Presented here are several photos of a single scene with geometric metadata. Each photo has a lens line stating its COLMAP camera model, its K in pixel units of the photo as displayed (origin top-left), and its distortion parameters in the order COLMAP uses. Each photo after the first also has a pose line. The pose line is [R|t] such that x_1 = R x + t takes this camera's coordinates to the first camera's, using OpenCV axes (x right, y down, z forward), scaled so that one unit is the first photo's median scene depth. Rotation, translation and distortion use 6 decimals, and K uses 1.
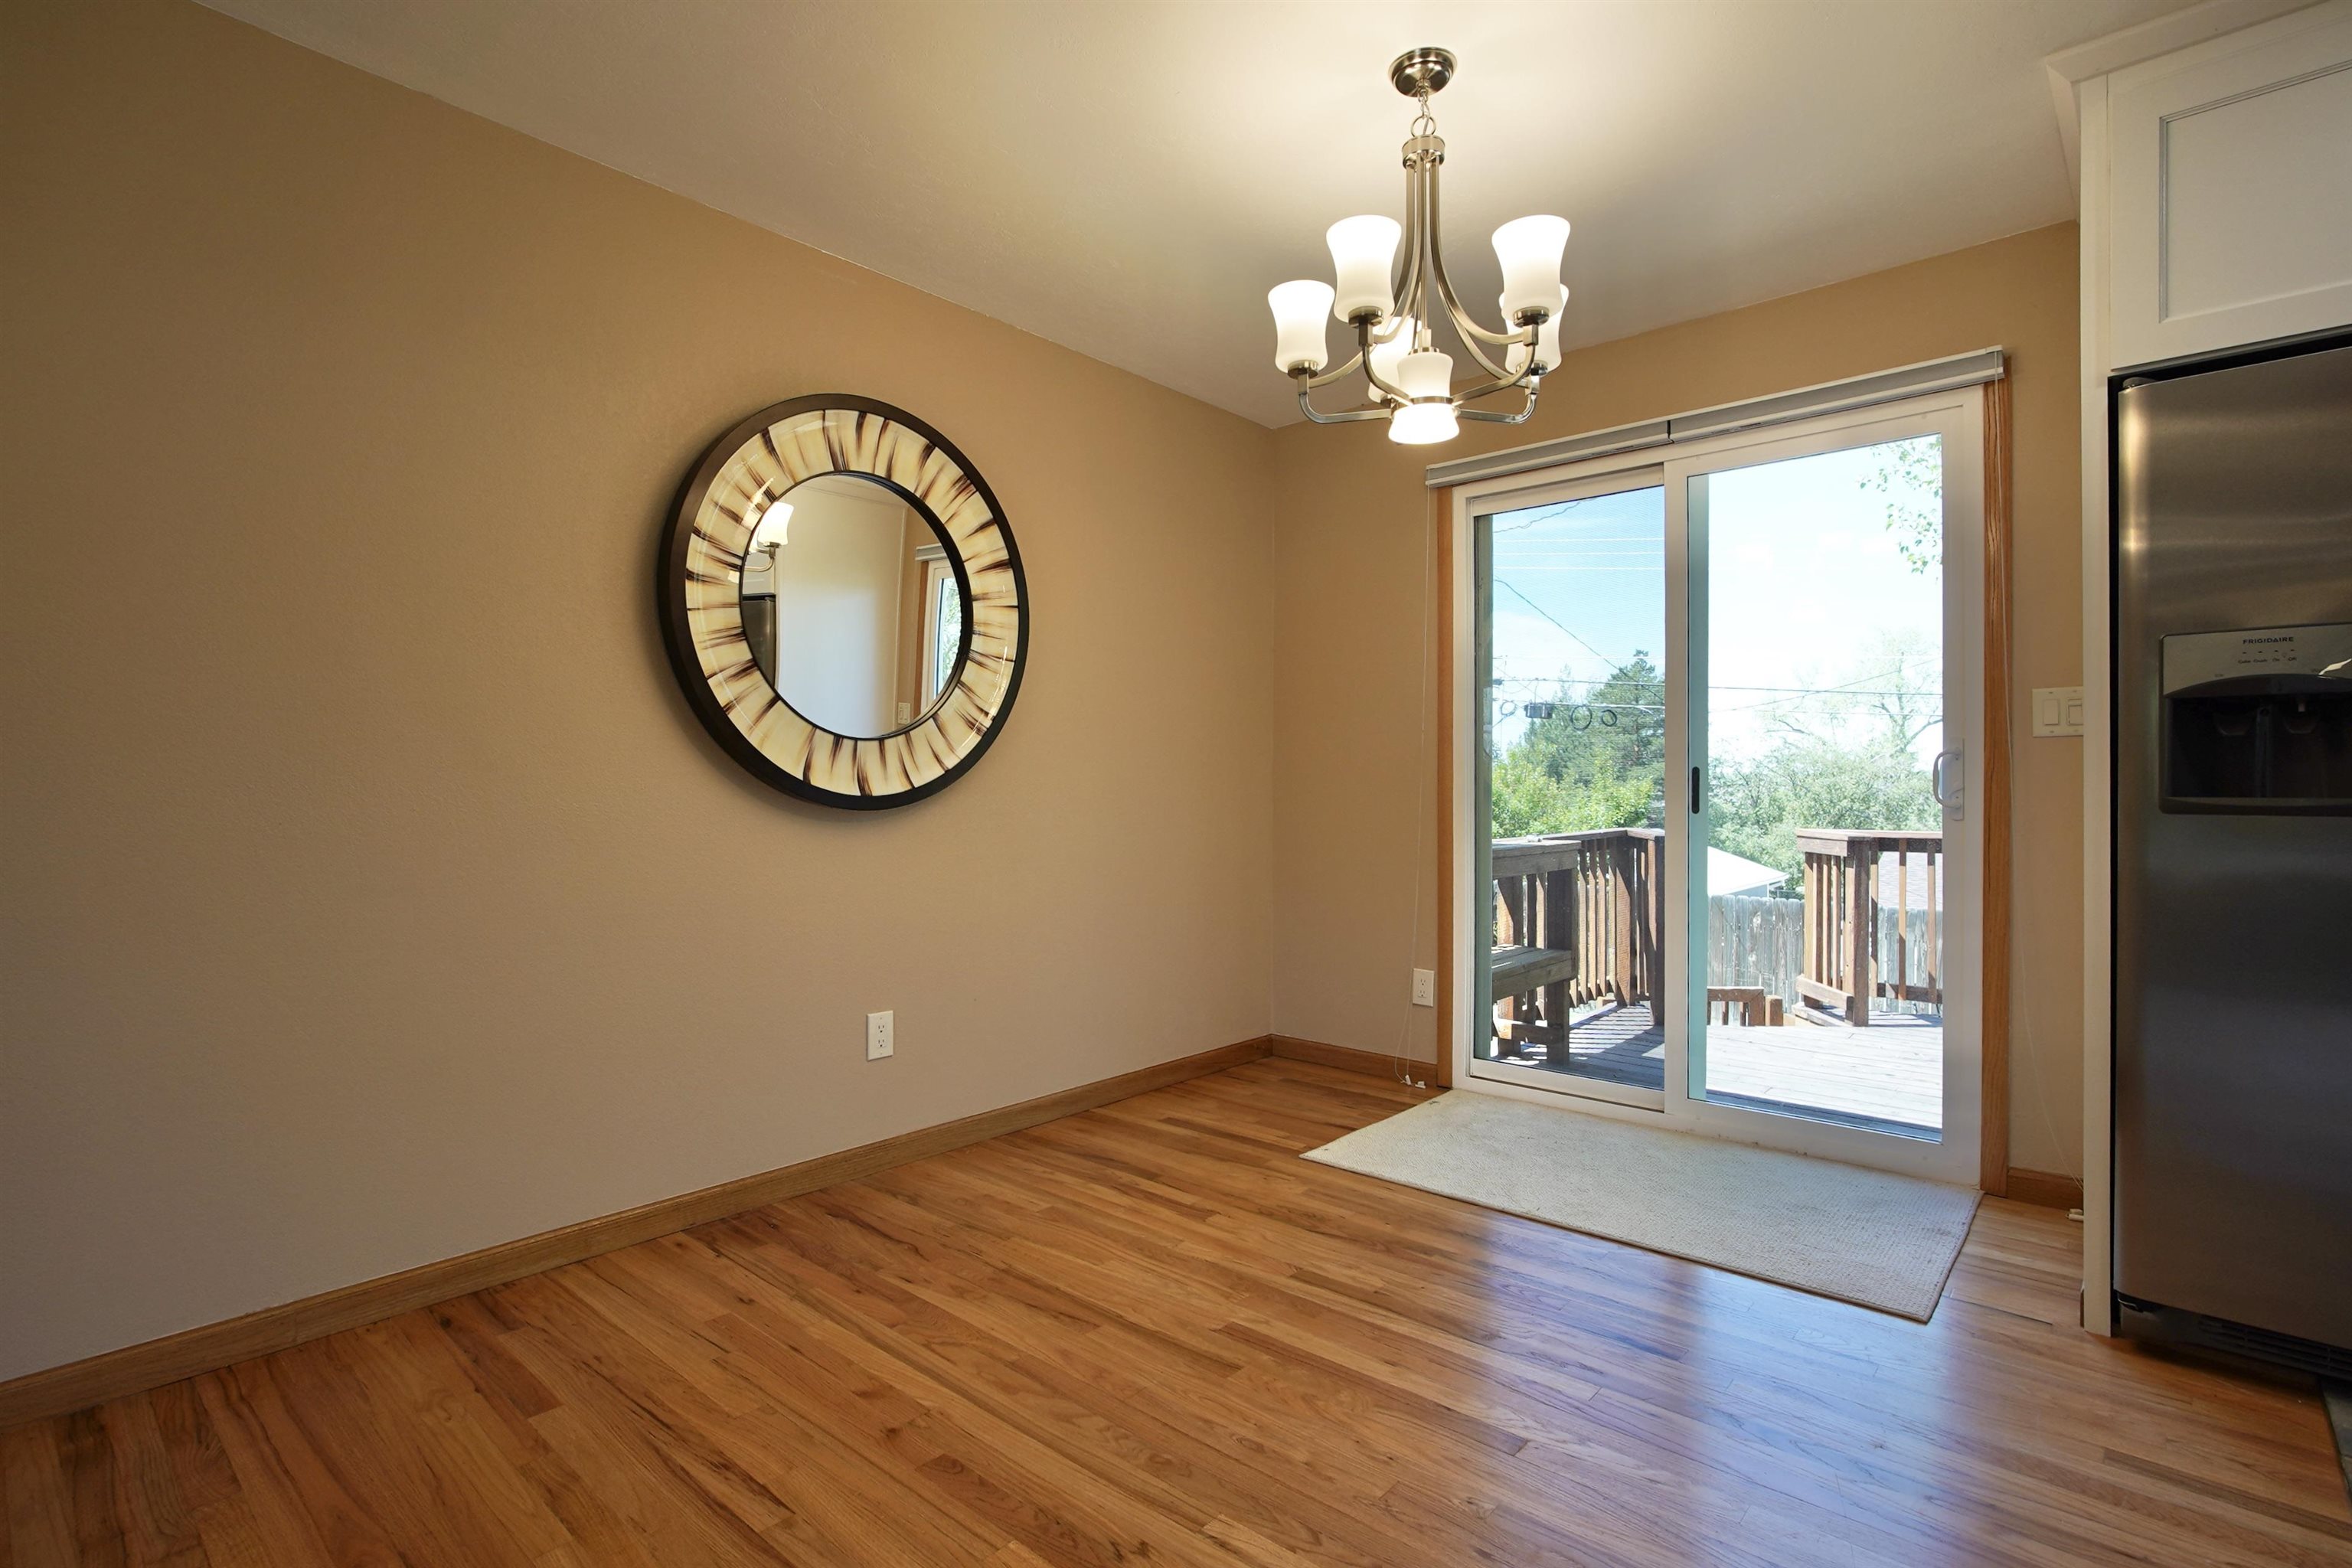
lens RADIAL K [[1134.1, 0, 1161.3], [0, 1134.1, 790.1], [0, 0, 1]] dist [-0.000799, 0.000364]
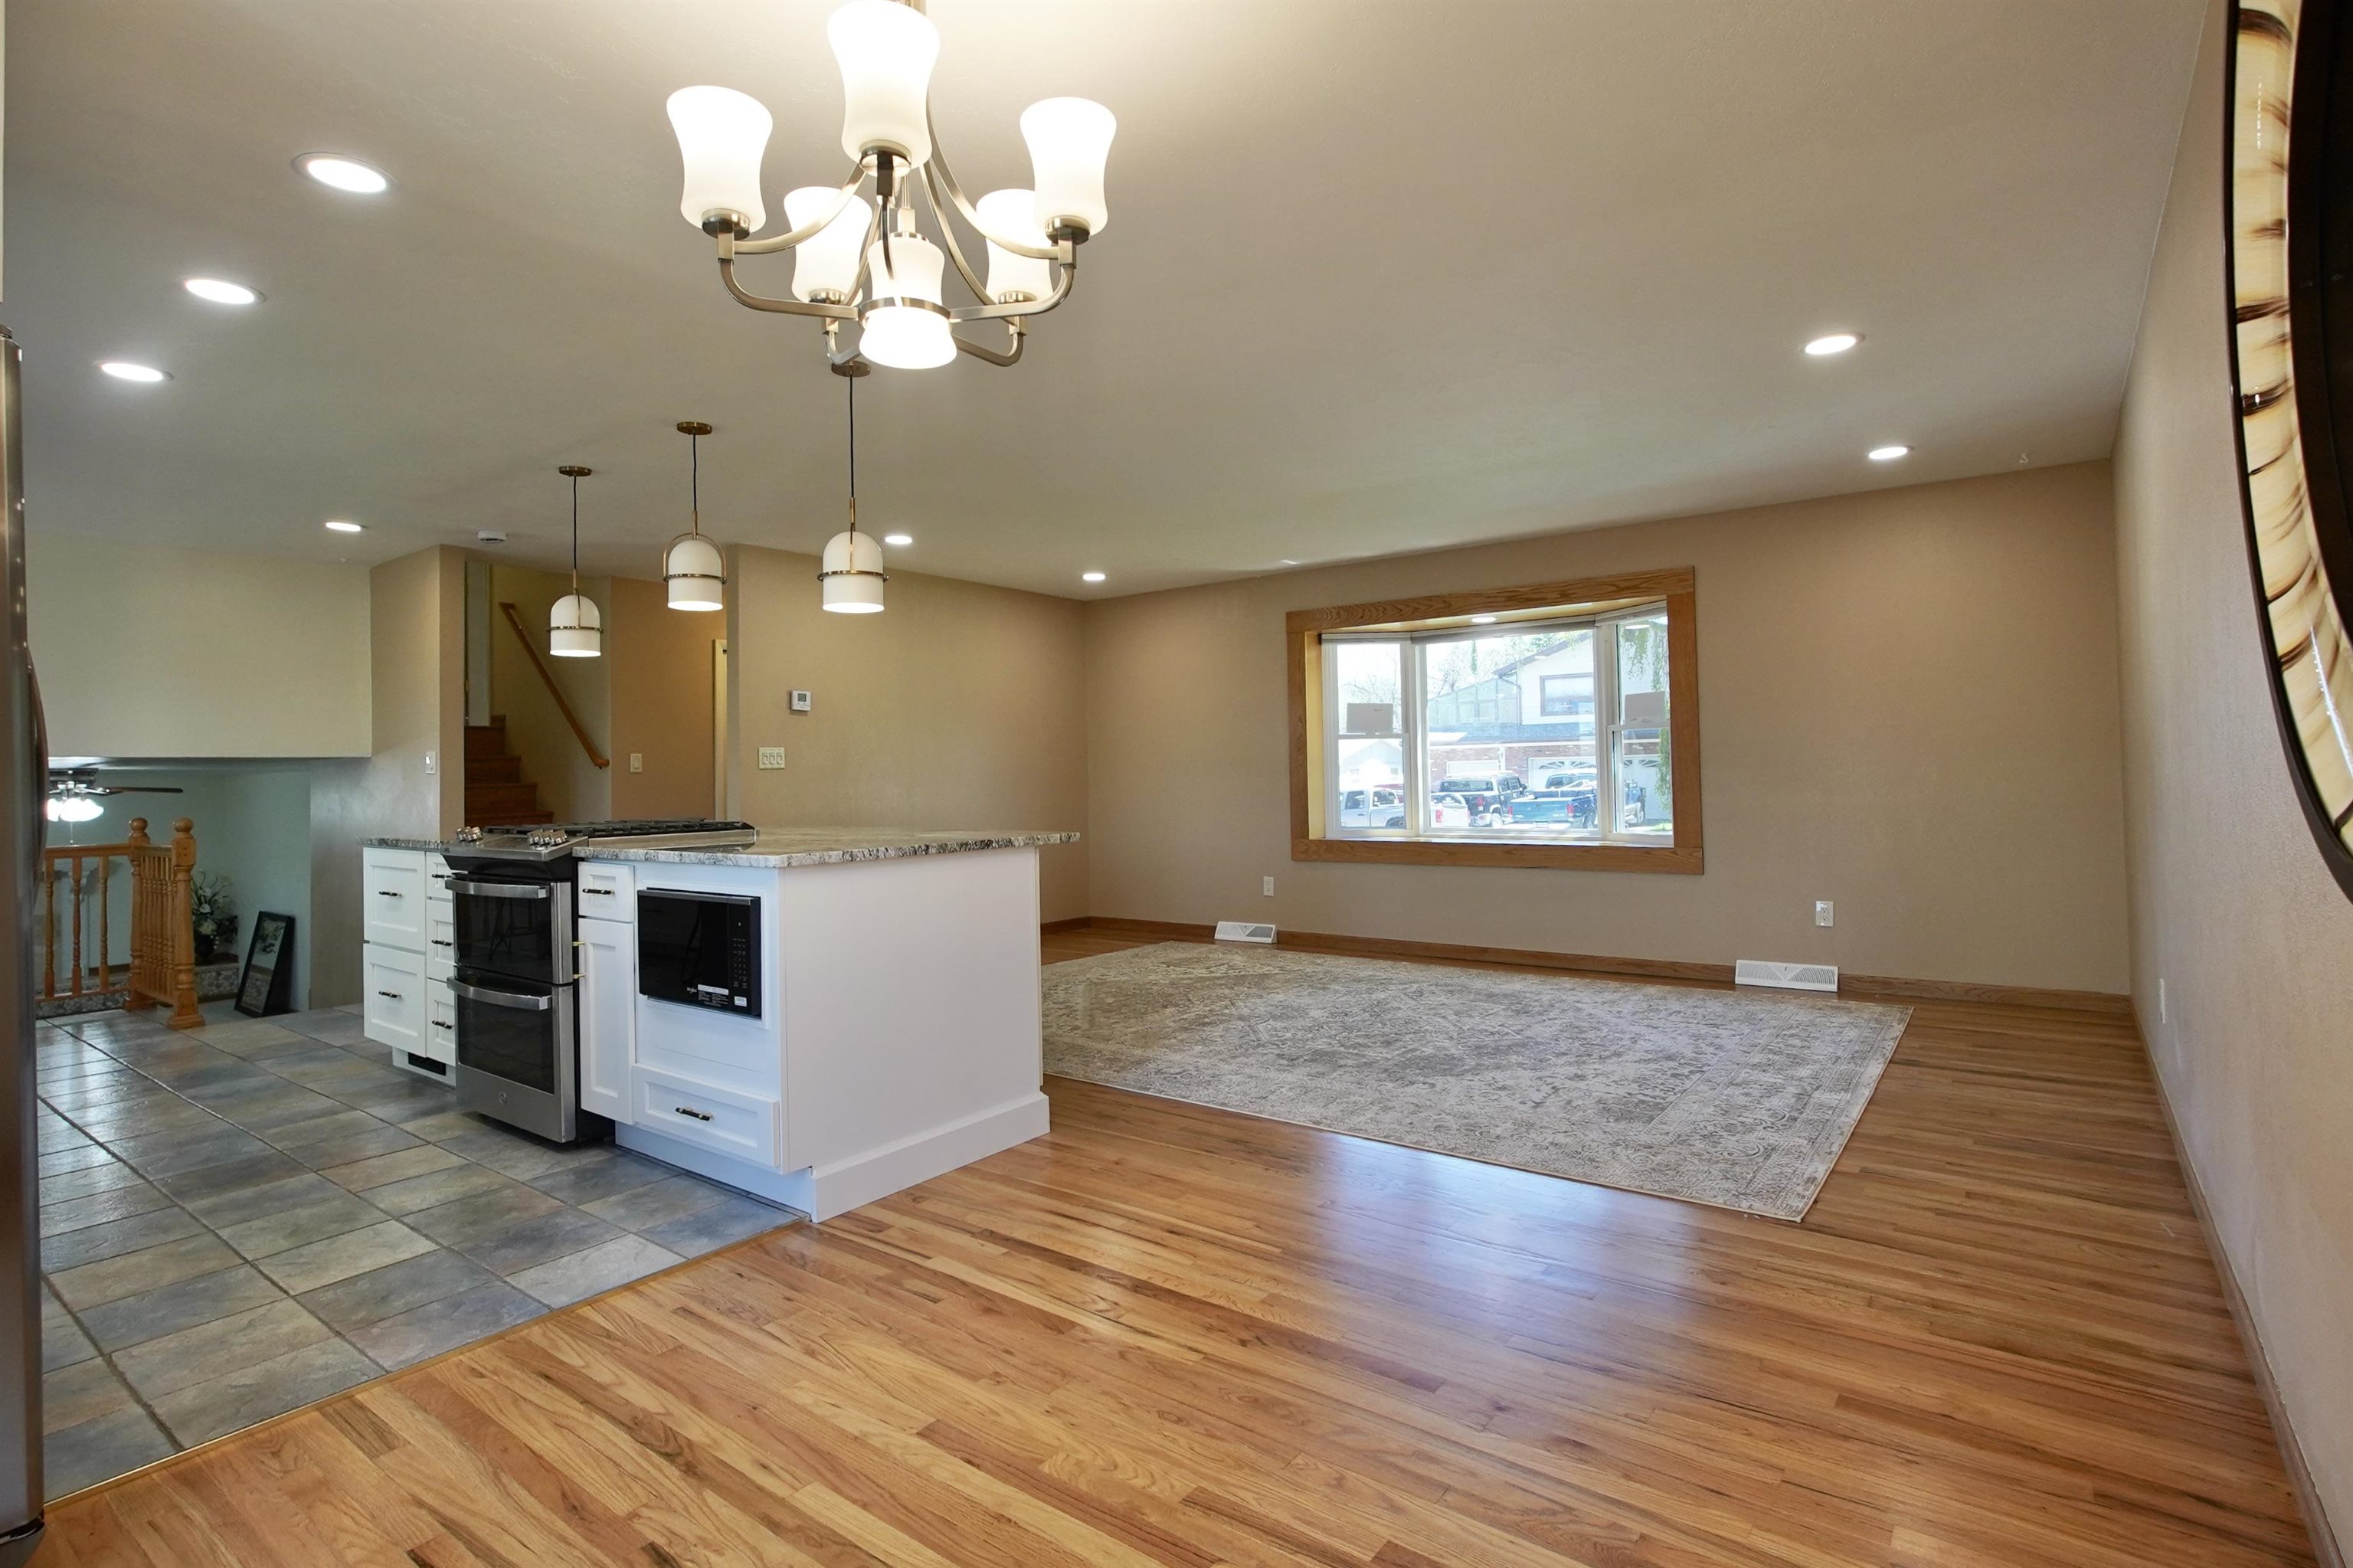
lens RADIAL K [[1141.9, 0, 1167.5], [0, 1141.9, 749.3], [0, 0, 1]] dist [-0.013336, 0.001358]
pose [[-0.996180, 0.017450, -0.085561, 0.097149], [0.018819, 0.999707, -0.015210, -0.033530], [0.085271, -0.016762, -0.996217, 1.246022]]
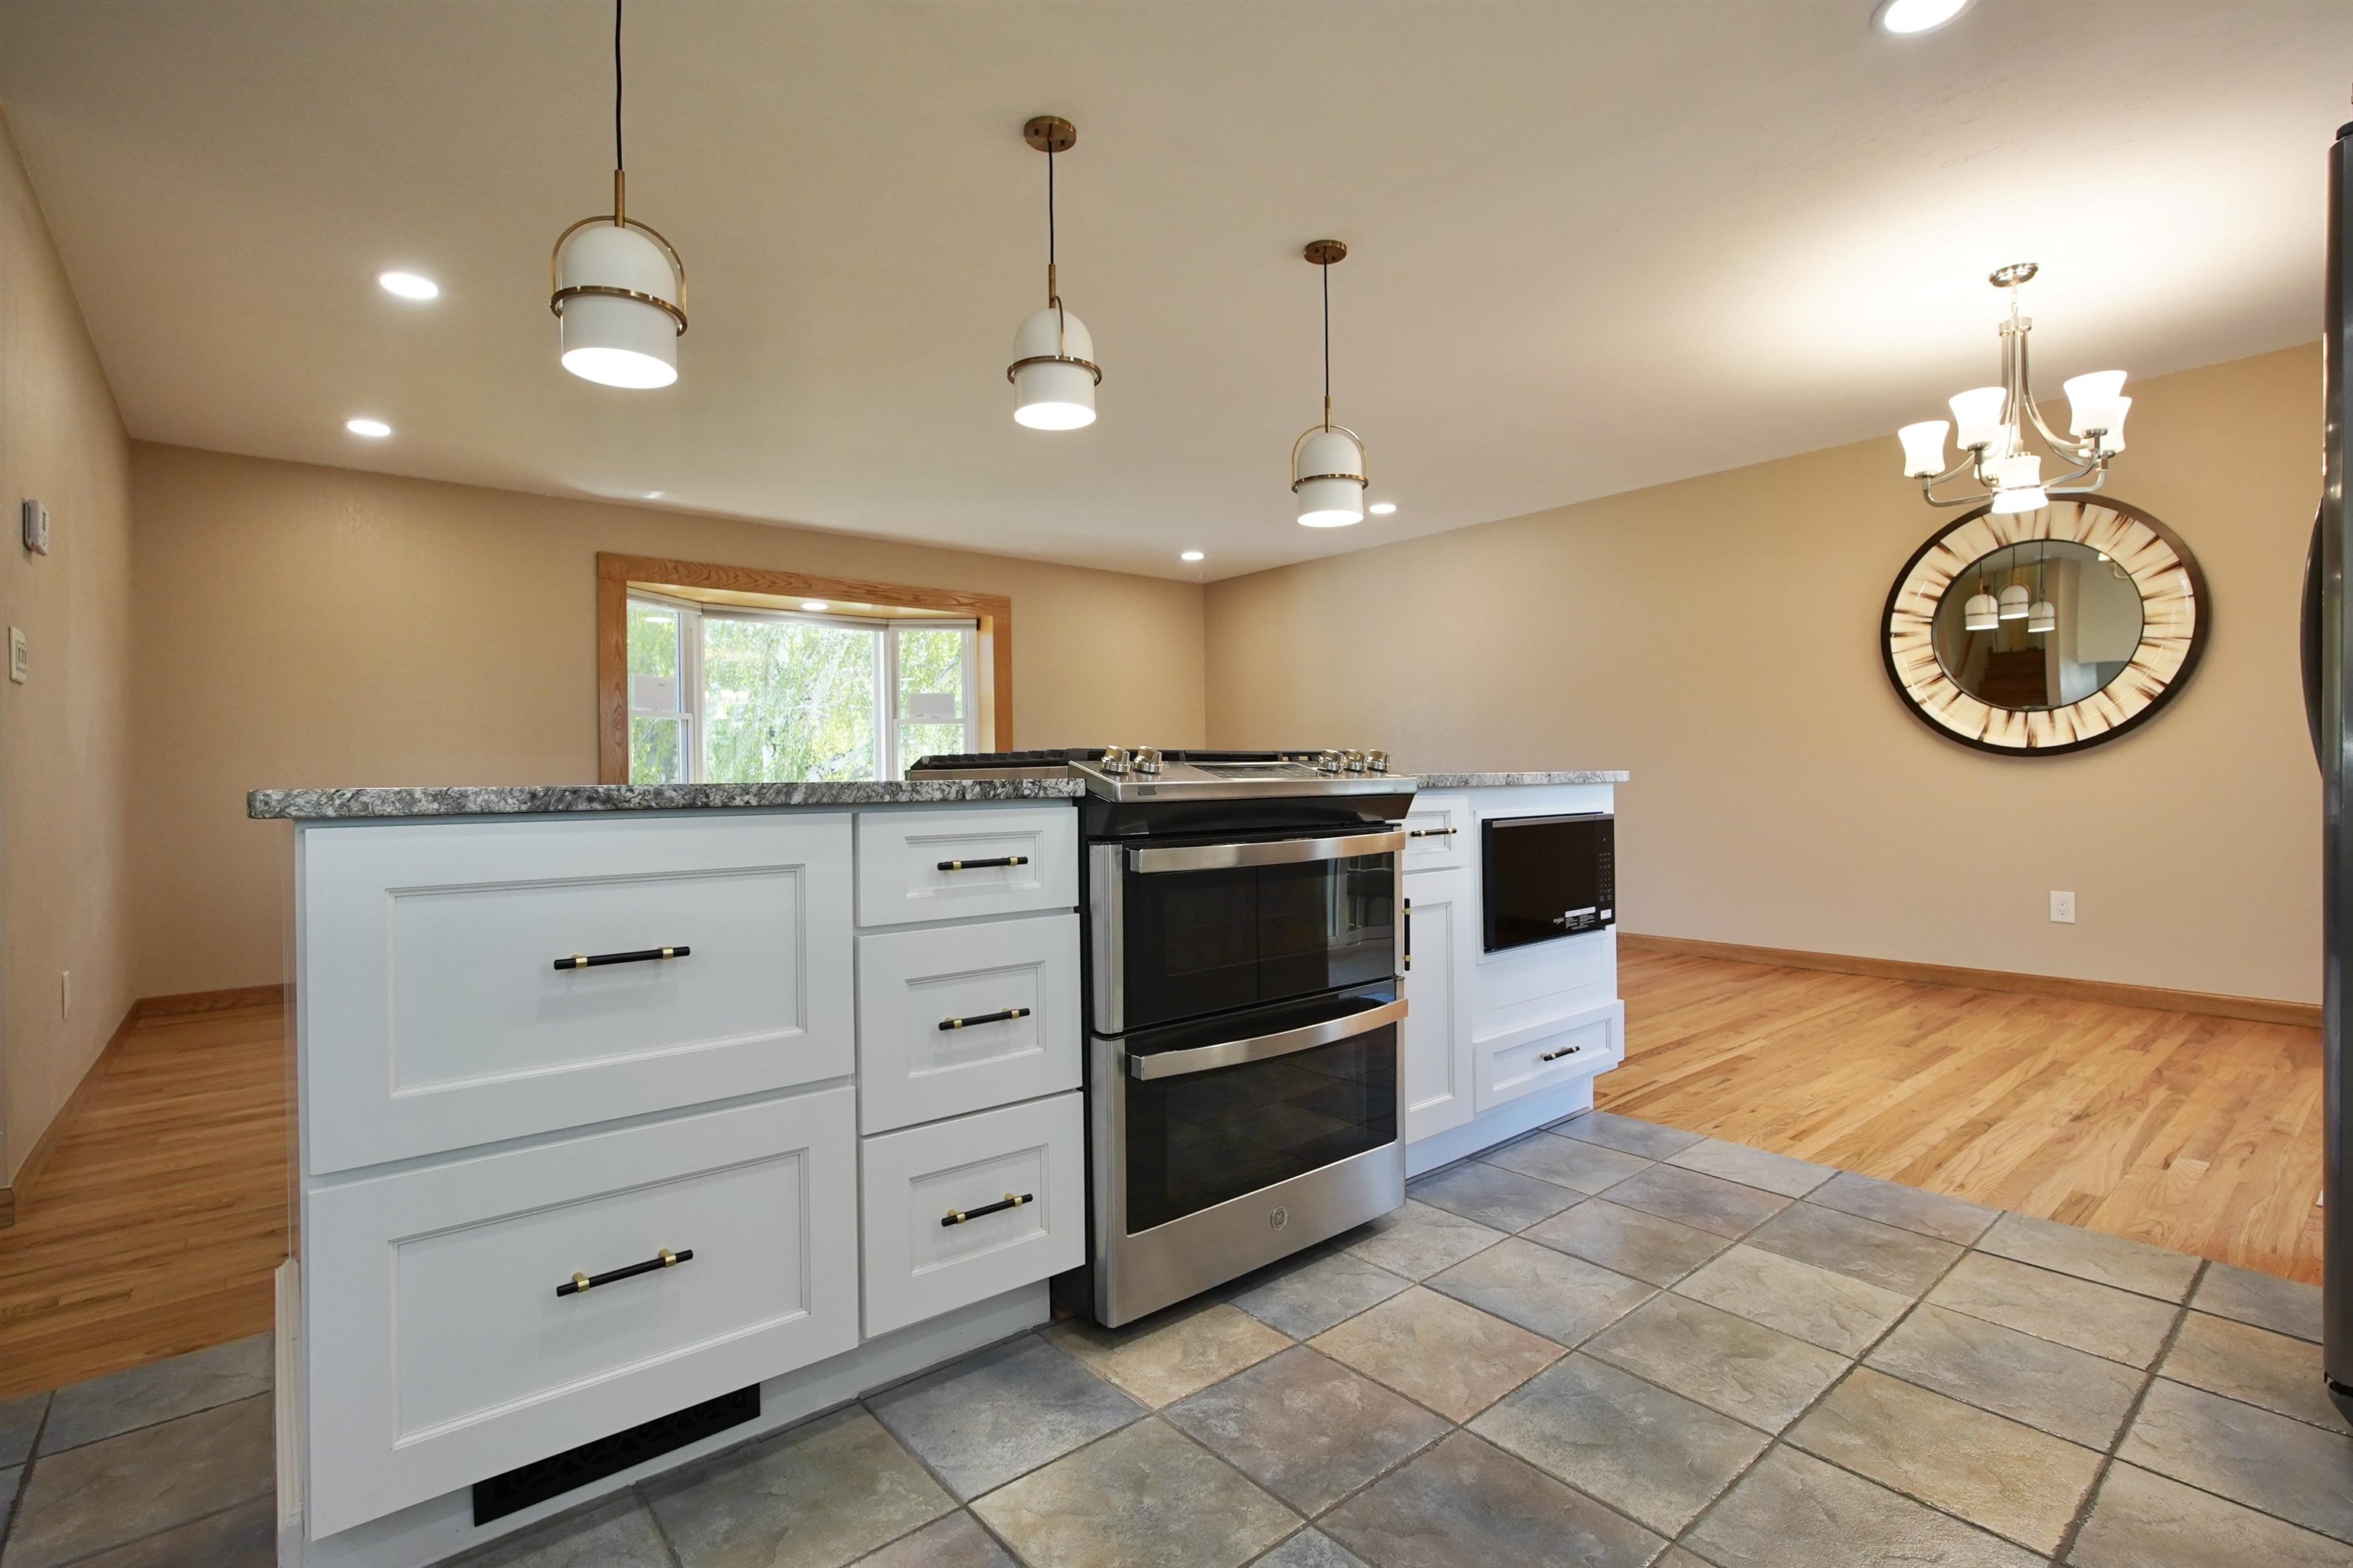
lens RADIAL K [[1091.7, 0, 1172.0], [0, 1091.7, 777.7], [0, 0, 1]] dist [-0.012695, 0.001601]
pose [[-0.138958, 0.000543, -0.990298, 1.337307], [0.008742, 0.999962, -0.000679, 0.036258], [0.990260, -0.008752, -0.138958, 0.036396]]
